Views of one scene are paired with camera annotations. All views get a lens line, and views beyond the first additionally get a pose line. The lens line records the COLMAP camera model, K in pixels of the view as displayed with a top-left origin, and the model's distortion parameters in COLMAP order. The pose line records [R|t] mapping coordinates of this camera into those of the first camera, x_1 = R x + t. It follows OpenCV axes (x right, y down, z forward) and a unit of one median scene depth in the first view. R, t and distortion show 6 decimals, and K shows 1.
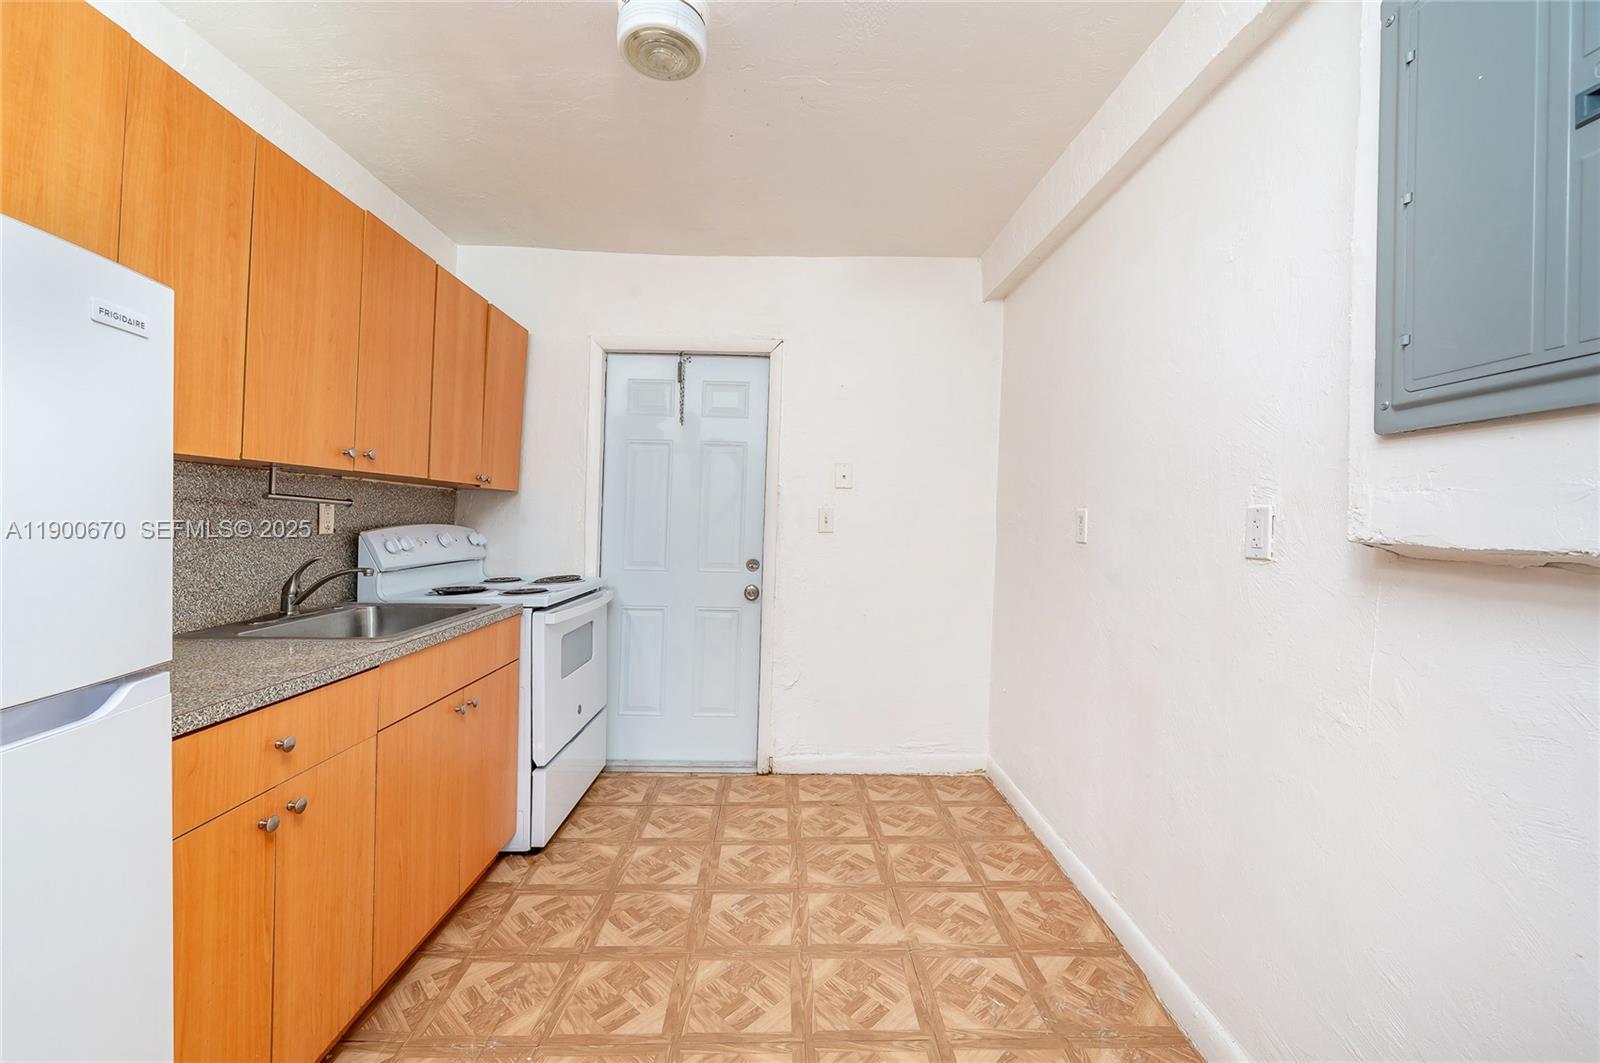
lens RADIAL K [[667.4, 0, 832.8], [0, 667.4, 502.9], [0, 0, 1]] dist [0.006798, -0.002012]
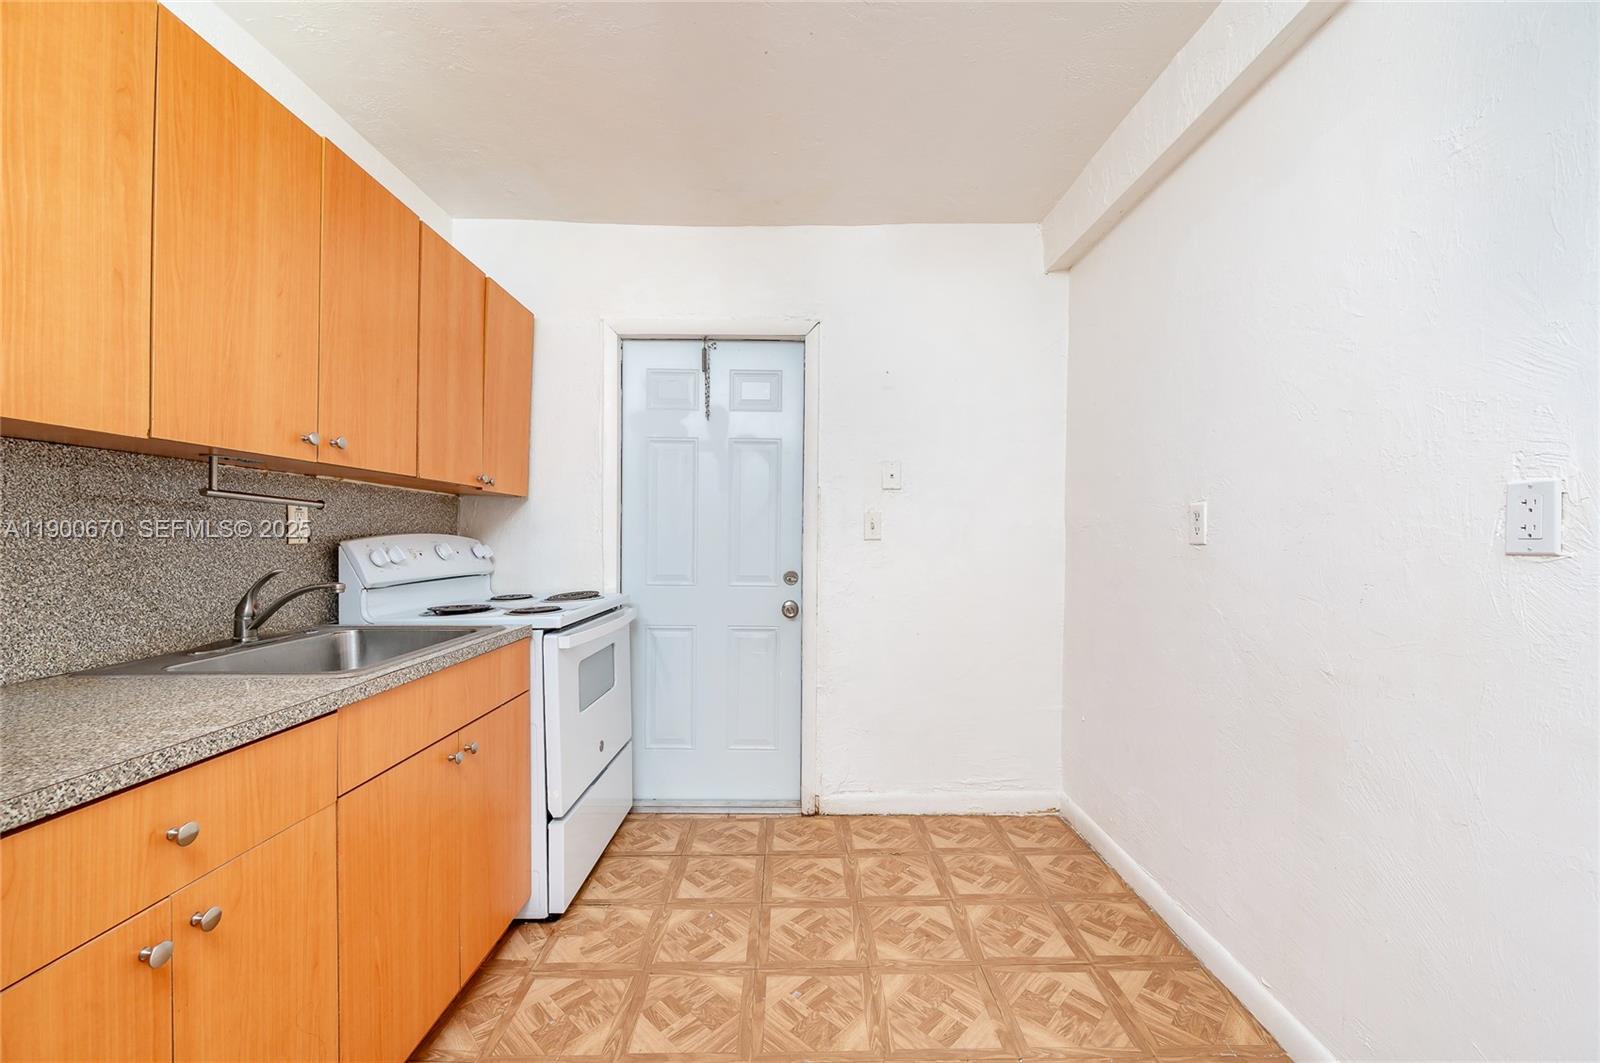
lens RADIAL K [[667.4, 0, 810.1], [0, 667.4, 536.3], [0, 0, 1]] dist [0.006798, -0.002012]
pose [[0.998371, -0.015648, -0.054865, -0.064382], [0.017028, 0.999548, 0.024766, 0.023871], [0.054453, -0.025660, 0.998187, 0.175764]]
